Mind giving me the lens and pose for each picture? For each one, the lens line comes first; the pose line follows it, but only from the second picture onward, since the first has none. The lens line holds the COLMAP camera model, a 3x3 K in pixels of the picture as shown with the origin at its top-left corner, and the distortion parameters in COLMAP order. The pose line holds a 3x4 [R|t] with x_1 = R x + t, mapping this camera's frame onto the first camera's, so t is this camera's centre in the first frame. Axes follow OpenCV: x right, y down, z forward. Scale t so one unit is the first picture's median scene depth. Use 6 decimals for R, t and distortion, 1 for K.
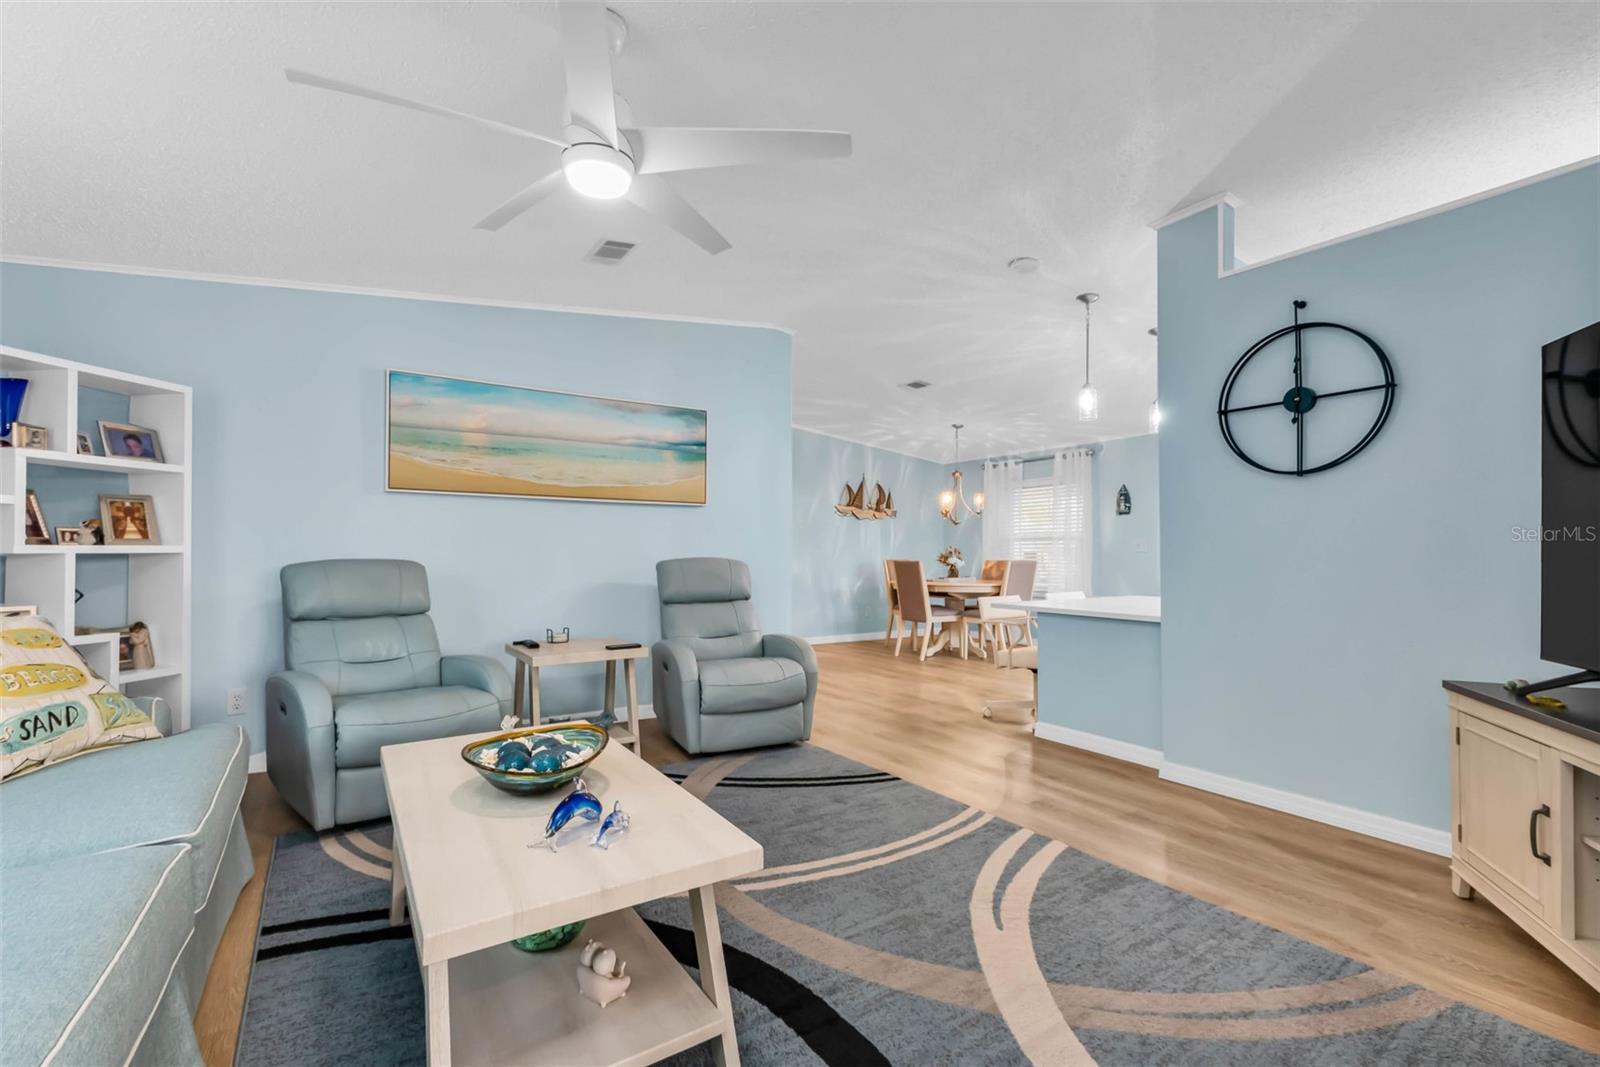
lens RADIAL K [[699.4, 0, 811.2], [0, 699.4, 573.8], [0, 0, 1]] dist [0.016618, -0.005309]
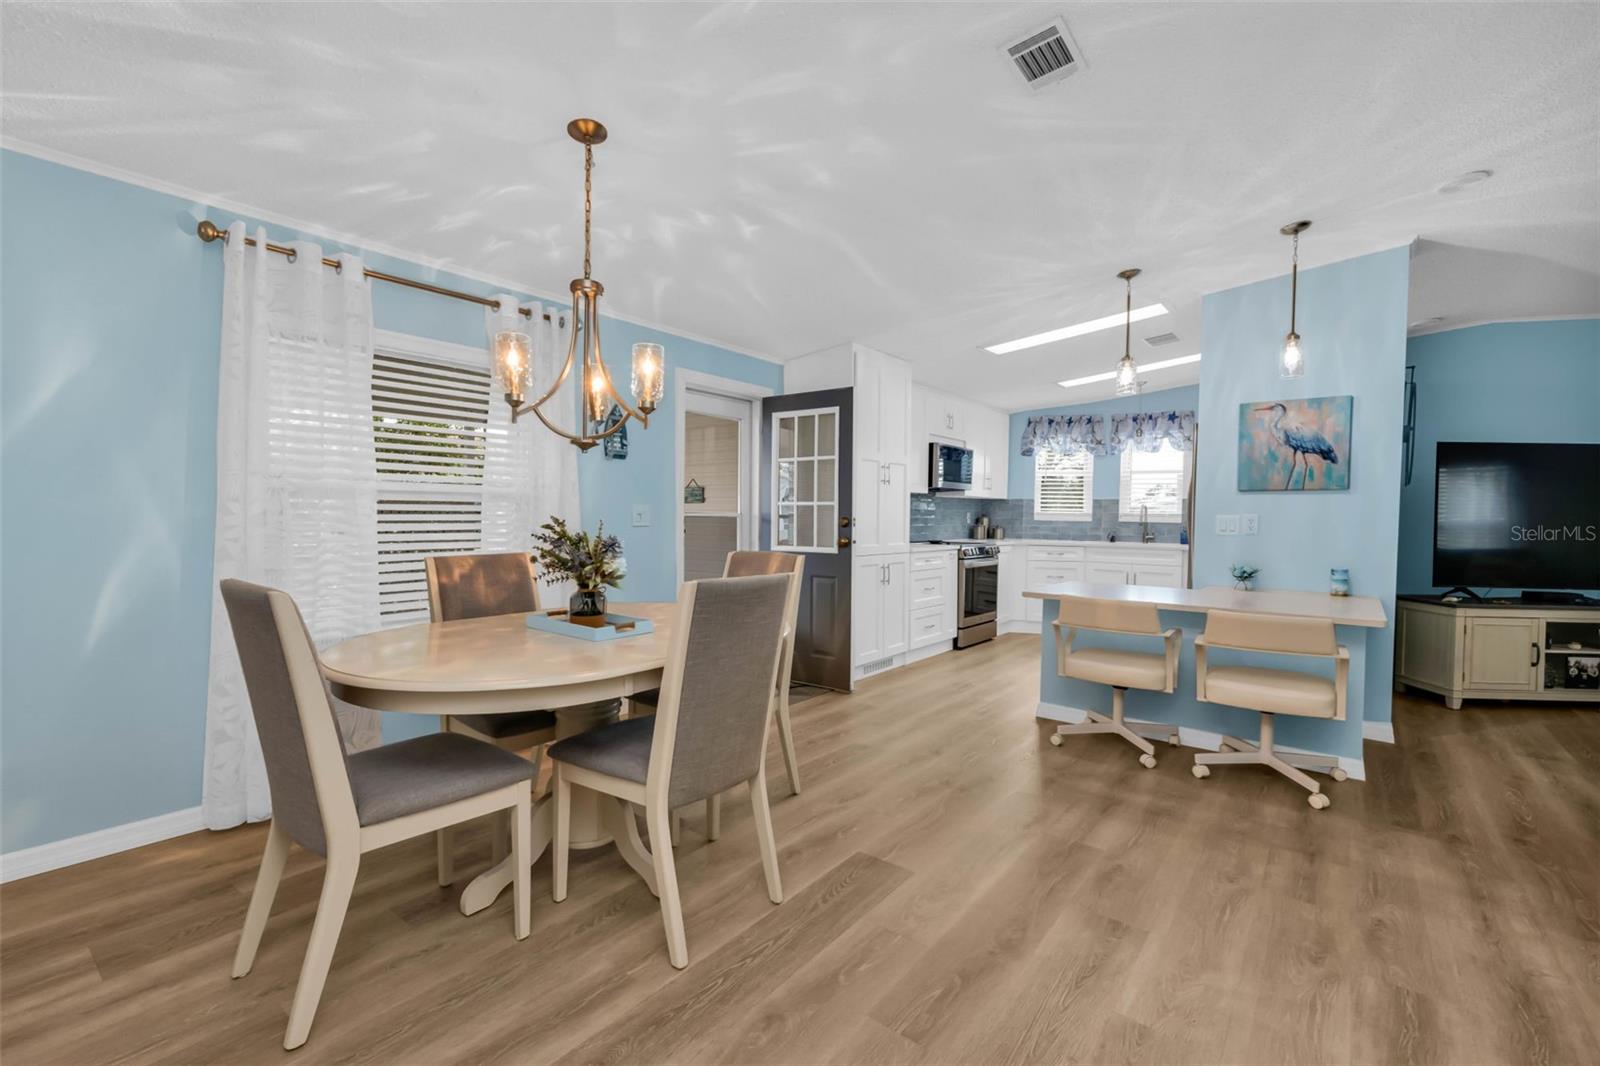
lens RADIAL K [[699.4, 0, 806.7], [0, 699.4, 528.0], [0, 0, 1]] dist [0.016618, -0.005309]
pose [[-0.310394, -0.025922, 0.950254, -0.111418], [0.012797, 0.999424, 0.031443, -0.040301], [-0.950522, 0.021920, -0.309884, 0.919044]]
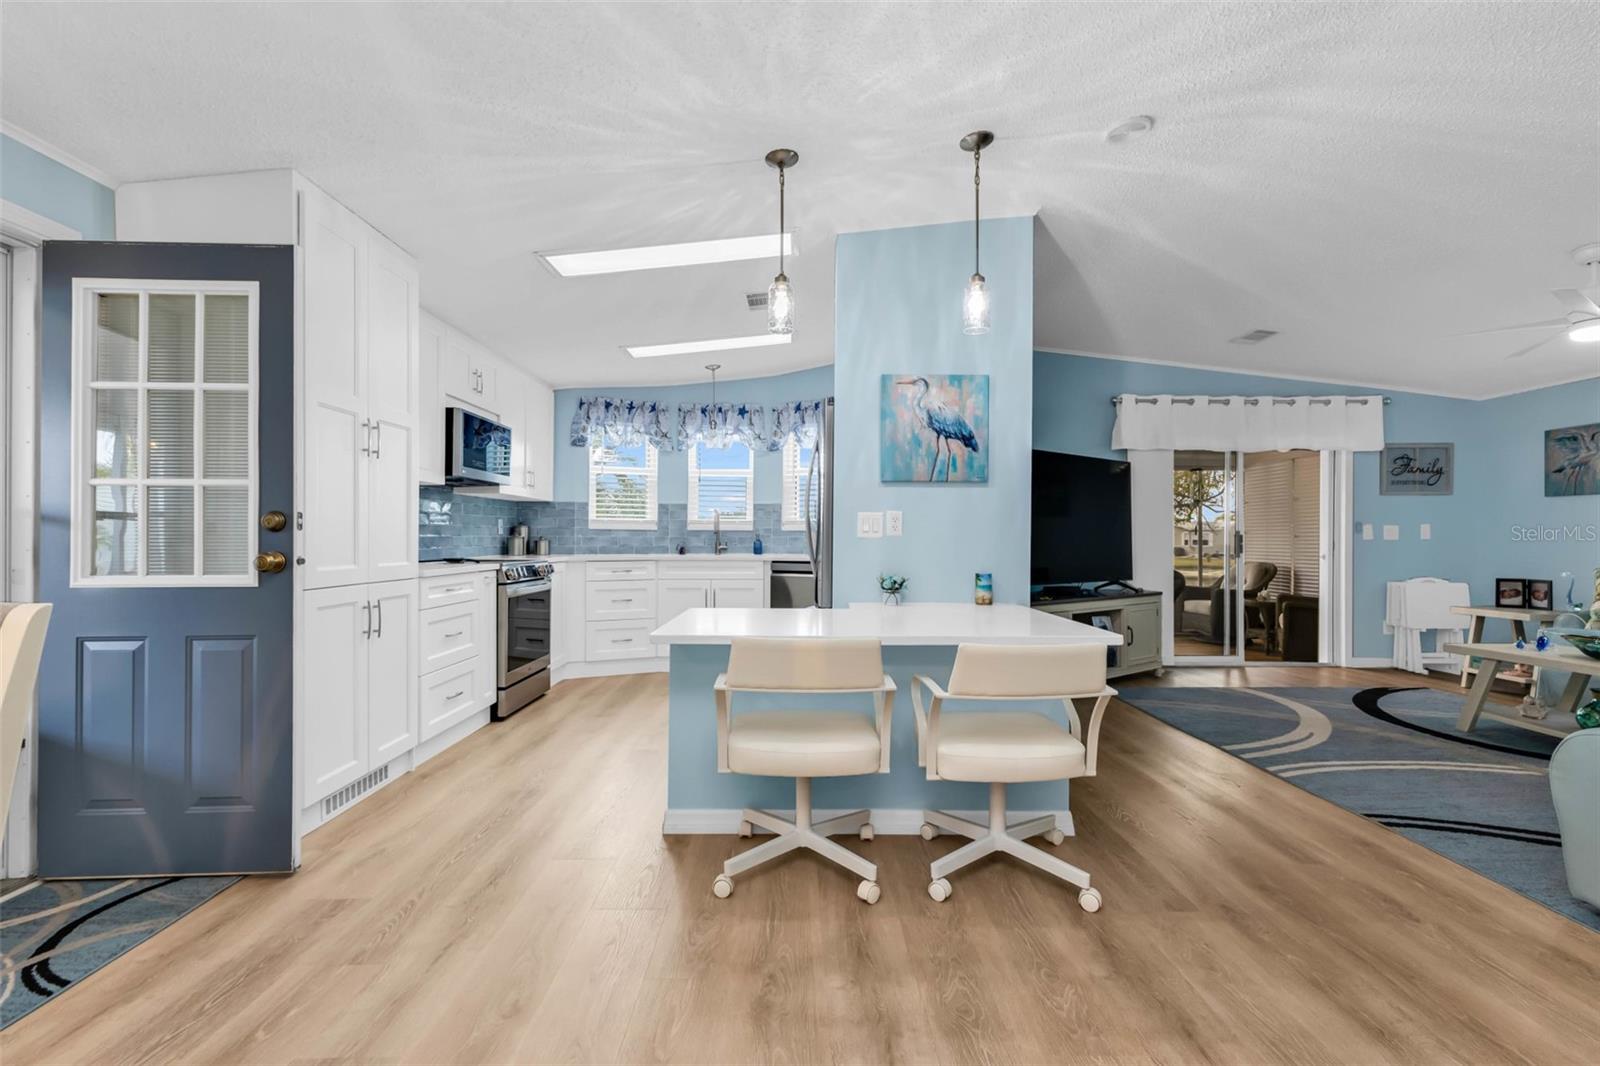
lens RADIAL K [[699.4, 0, 801.7], [0, 699.4, 531.3], [0, 0, 1]] dist [0.016618, -0.005309]
pose [[-0.832970, -0.001504, 0.553317, 0.089037], [0.010023, 0.999791, 0.017807, -0.025854], [-0.553228, 0.020379, -0.832781, 0.831339]]
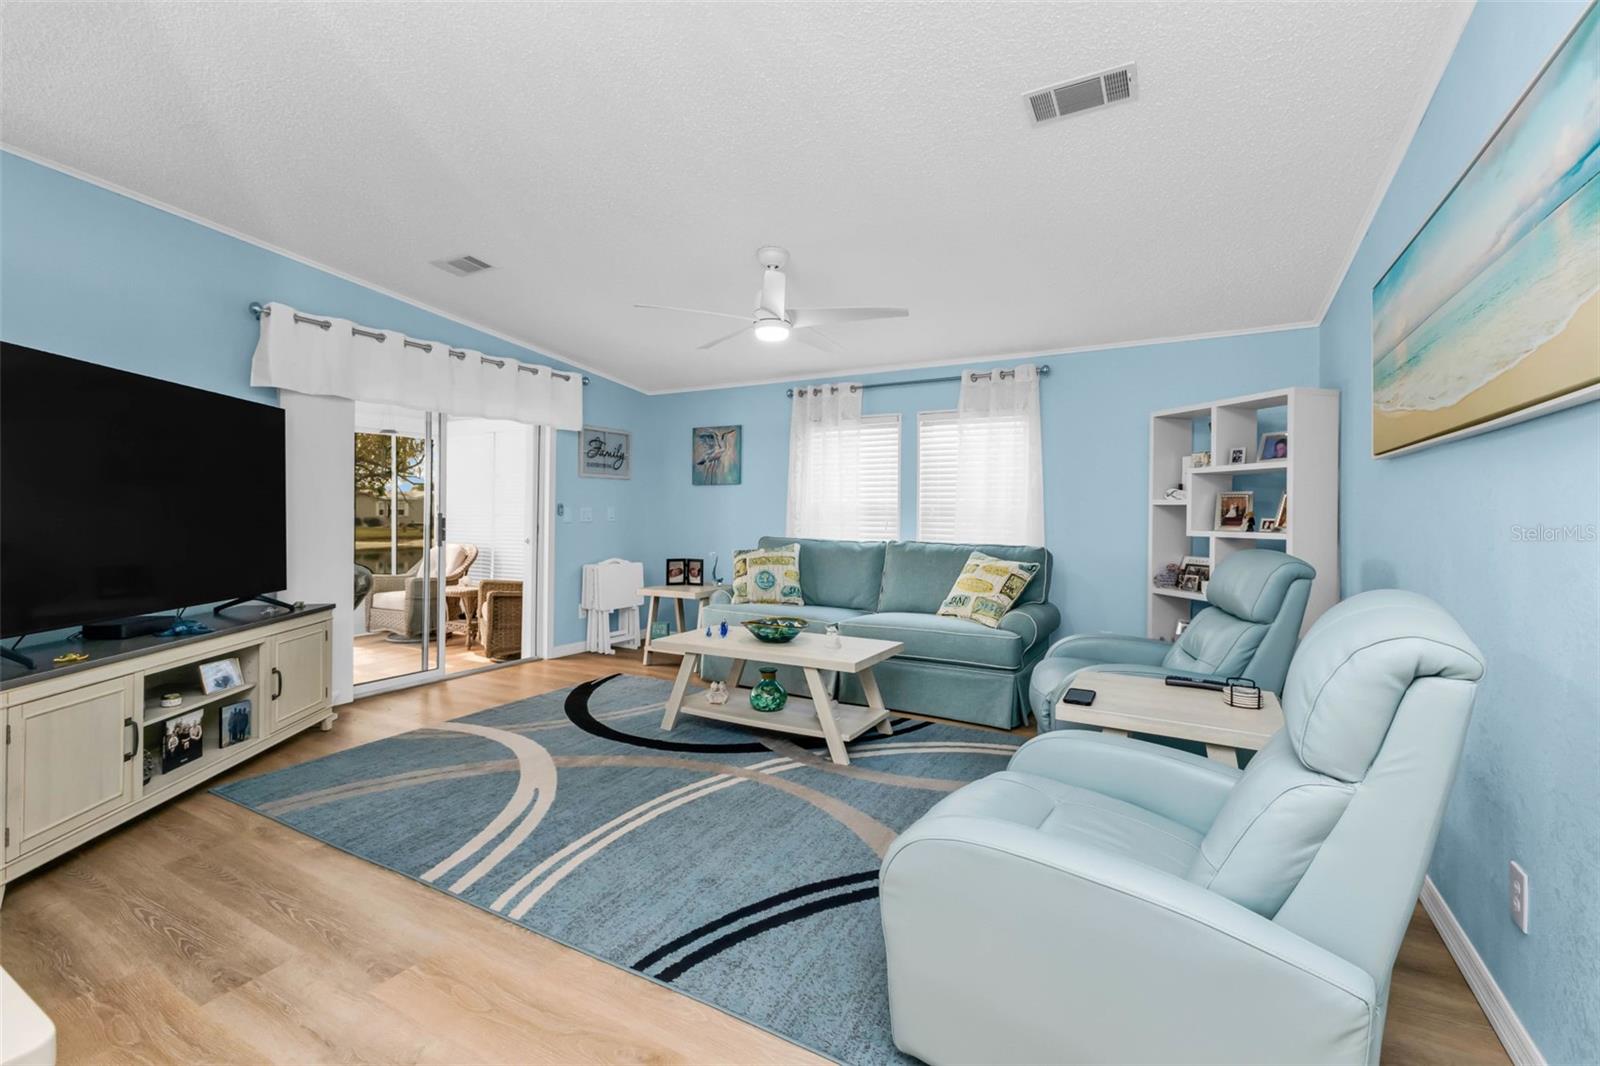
lens RADIAL K [[699.4, 0, 799.8], [0, 699.4, 513.0], [0, 0, 1]] dist [0.016618, -0.005309]
pose [[-0.898840, -0.008967, -0.438185, 0.103149], [-0.022995, 0.999379, 0.026717, -0.031816], [0.437673, 0.034090, -0.898488, 0.621929]]
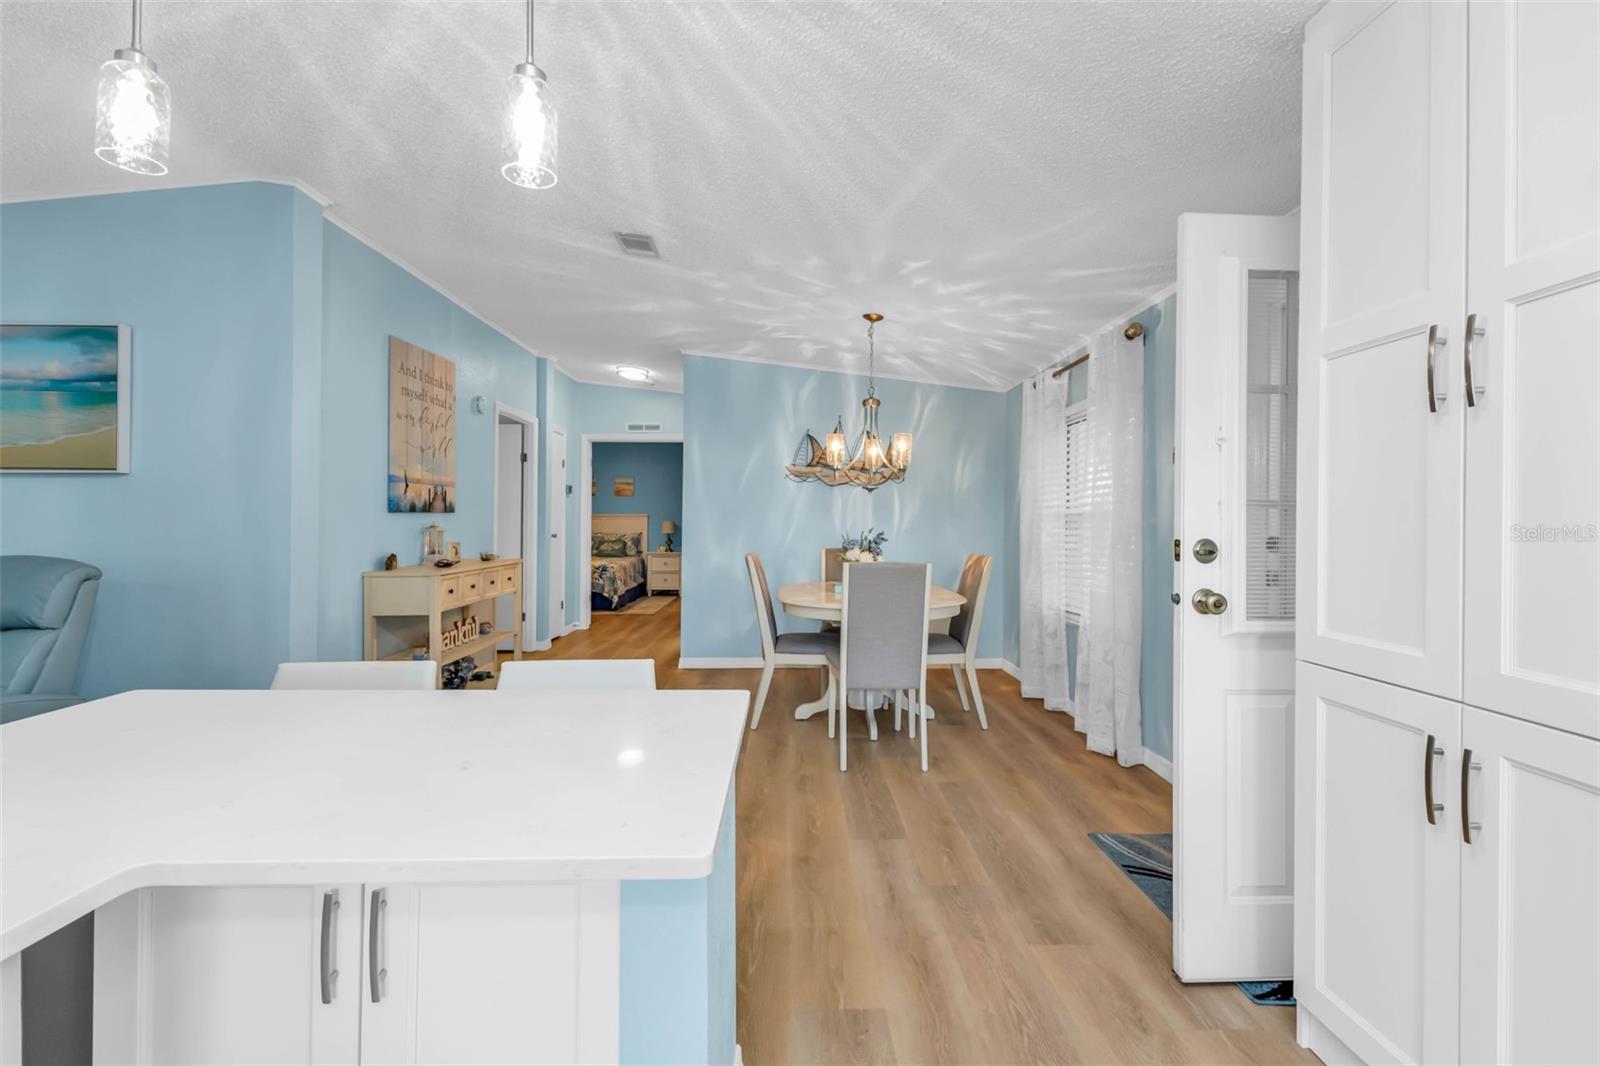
lens RADIAL K [[699.4, 0, 815.0], [0, 699.4, 509.8], [0, 0, 1]] dist [0.016618, -0.005309]
pose [[0.849518, -0.007059, -0.527513, 0.426141], [-0.018981, 0.998854, -0.043933, -0.027038], [0.527219, 0.047335, 0.848410, 0.456702]]
